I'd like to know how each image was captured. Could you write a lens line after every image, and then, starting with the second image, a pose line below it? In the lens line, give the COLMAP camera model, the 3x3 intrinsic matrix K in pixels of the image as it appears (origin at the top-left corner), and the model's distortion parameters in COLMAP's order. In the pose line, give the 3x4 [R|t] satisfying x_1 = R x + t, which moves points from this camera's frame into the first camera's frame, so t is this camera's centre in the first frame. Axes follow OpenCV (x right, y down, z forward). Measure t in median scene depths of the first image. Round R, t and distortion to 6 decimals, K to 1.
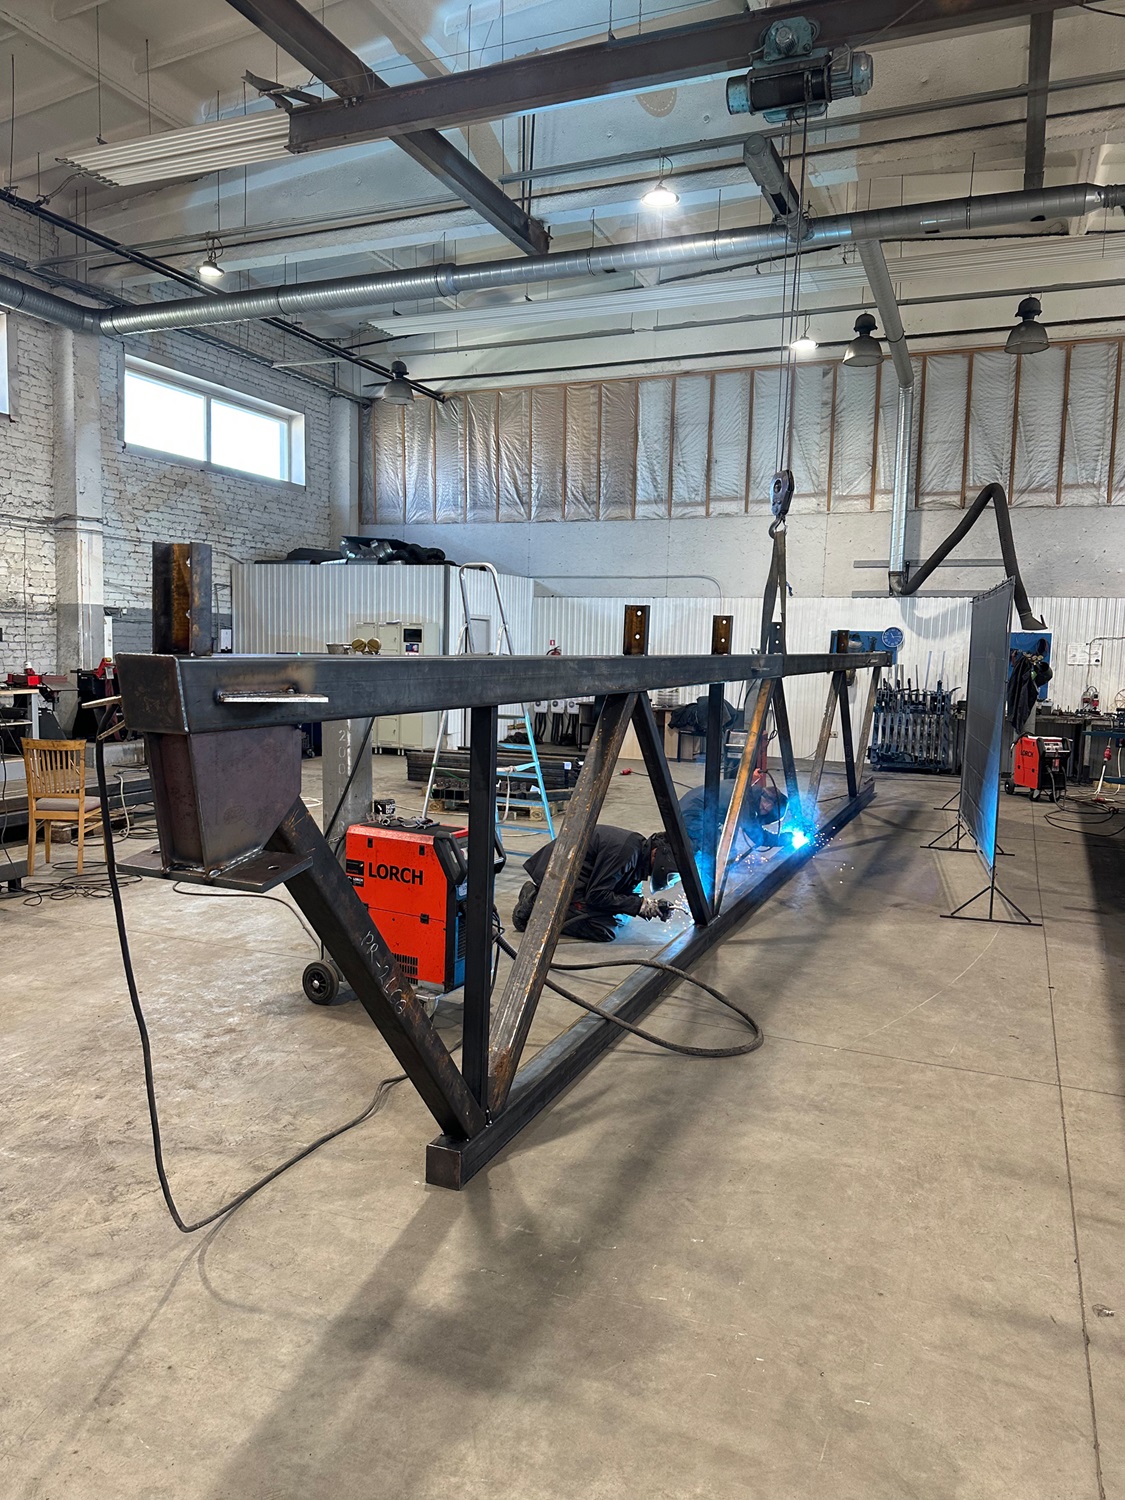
lens RADIAL K [[1062.2, 0, 559.5], [0, 1062.2, 756.0], [0, 0, 1]] dist [-0.023328, -0.006132]
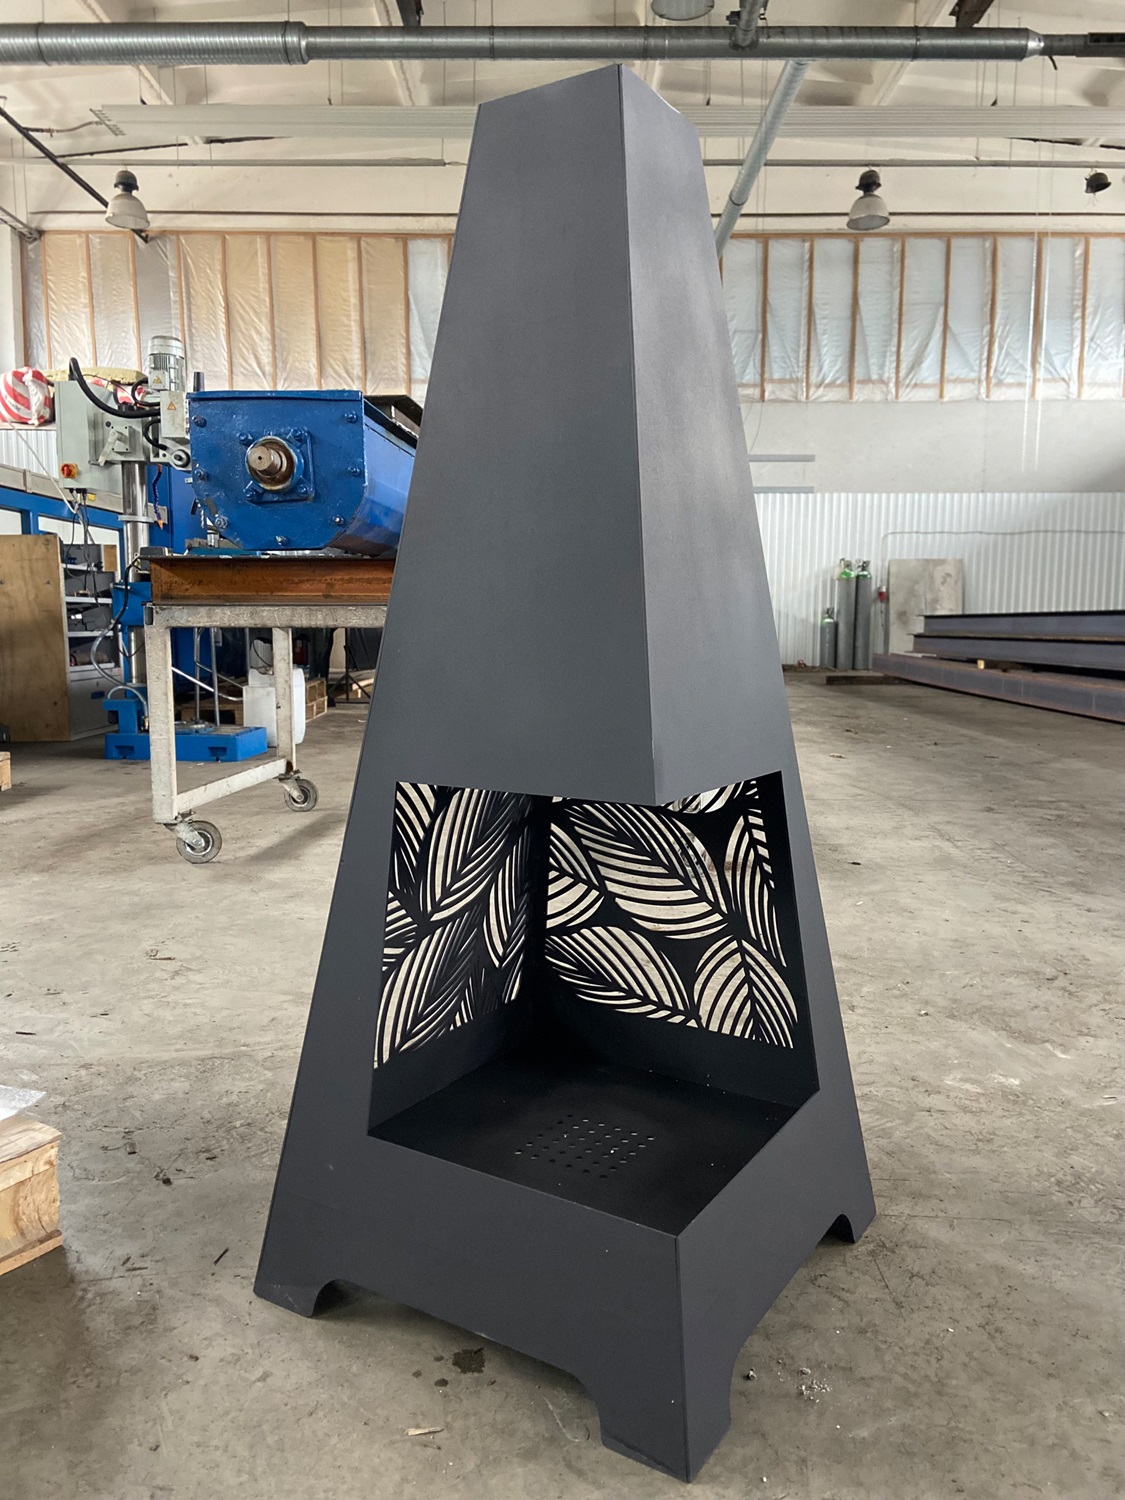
lens RADIAL K [[1116.7, 0, 564.2], [0, 1116.7, 743.9], [0, 0, 1]] dist [0.002126, -0.014564]
pose [[0.919236, -0.081895, 0.385095, -0.225920], [0.052935, 0.994954, 0.085231, -0.014994], [-0.390132, -0.057962, 0.918933, 0.101974]]
